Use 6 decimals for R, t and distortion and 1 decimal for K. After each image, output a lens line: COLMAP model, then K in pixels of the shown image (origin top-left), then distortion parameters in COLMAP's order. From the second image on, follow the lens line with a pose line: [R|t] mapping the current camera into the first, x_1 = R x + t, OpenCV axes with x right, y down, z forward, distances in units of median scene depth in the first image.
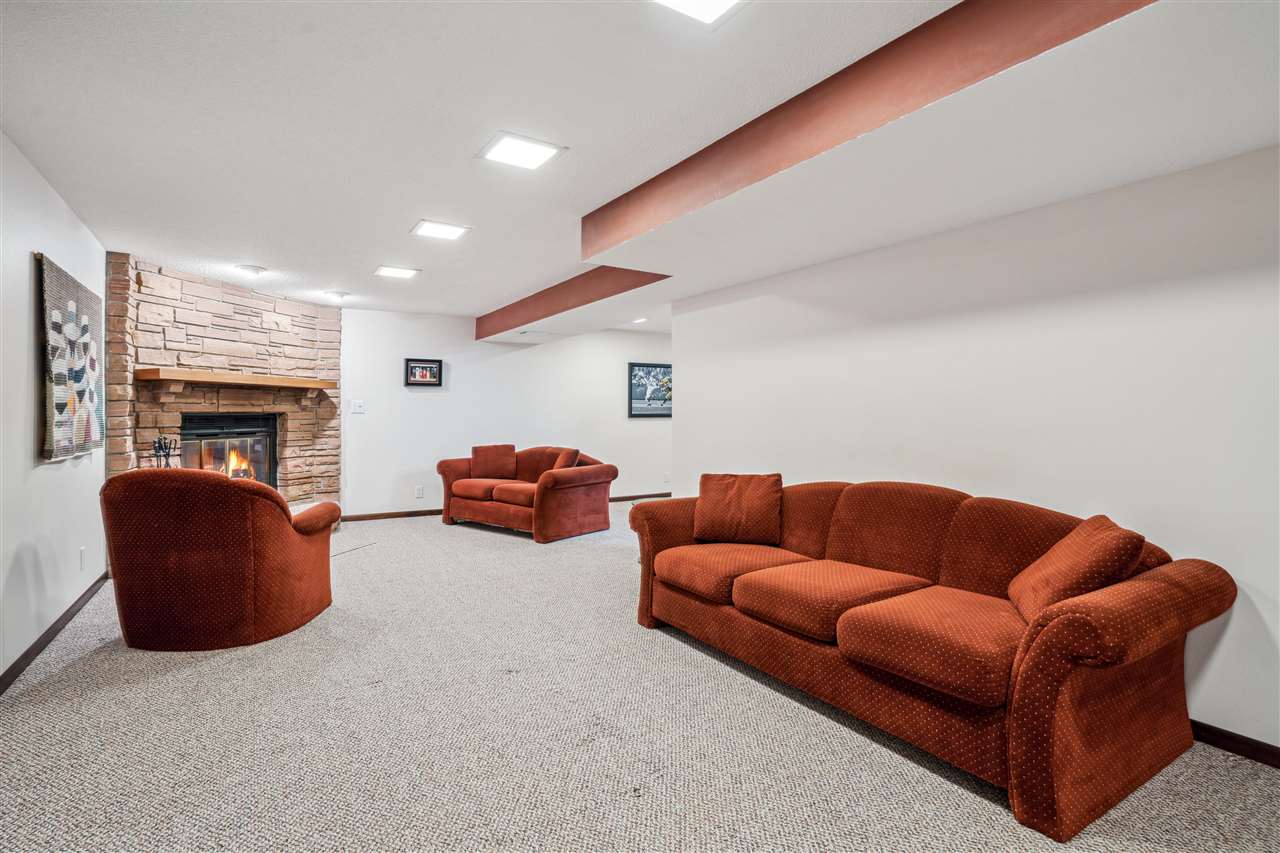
lens RADIAL K [[635.3, 0, 635.8], [0, 635.3, 420.8], [0, 0, 1]] dist [0.006602, 0.001204]
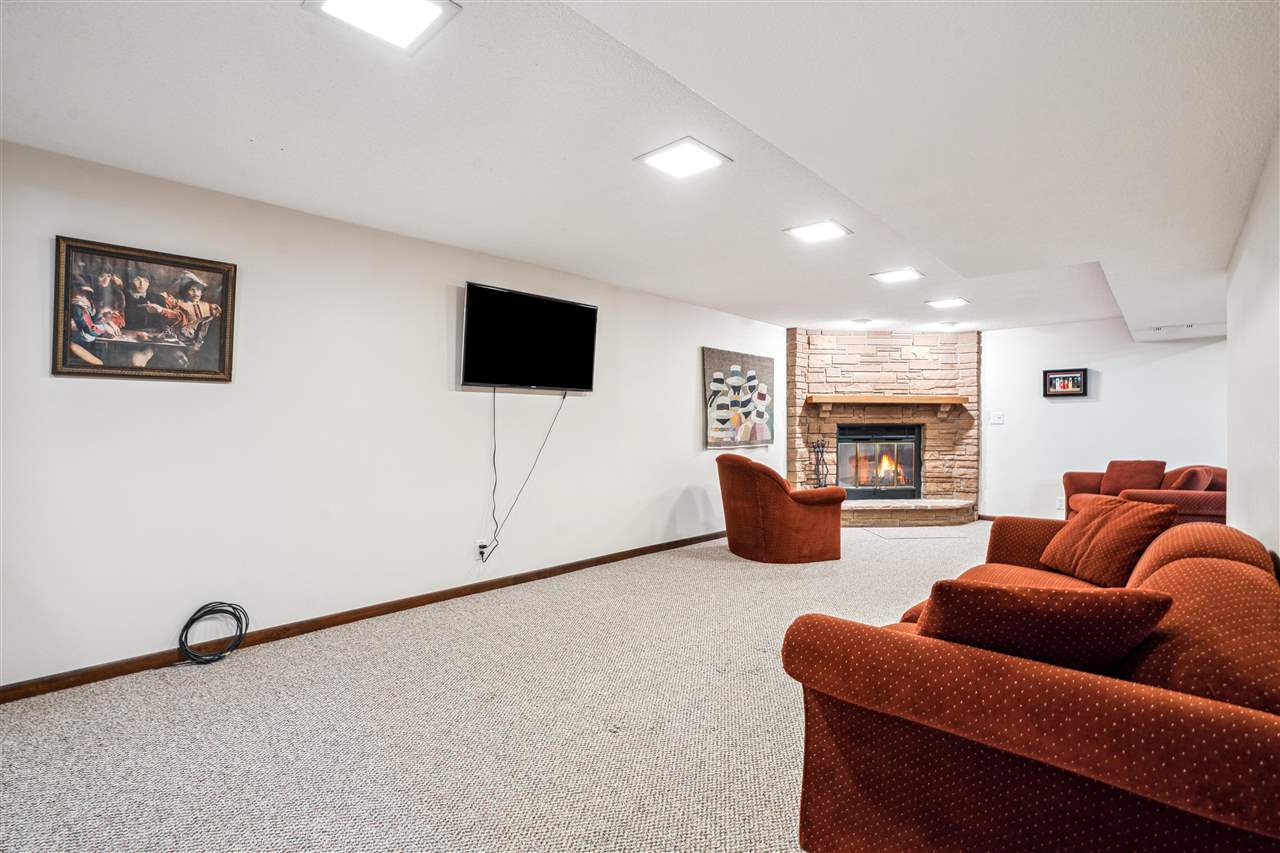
lens RADIAL K [[604.7, 0, 632.3], [0, 604.7, 423.3], [0, 0, 1]] dist [-0.017073, 0.003612]
pose [[0.295968, -0.001689, -0.955196, 0.411976], [-0.011392, 0.999921, -0.005298, -0.000657], [0.955130, 0.012449, 0.295925, 0.097621]]
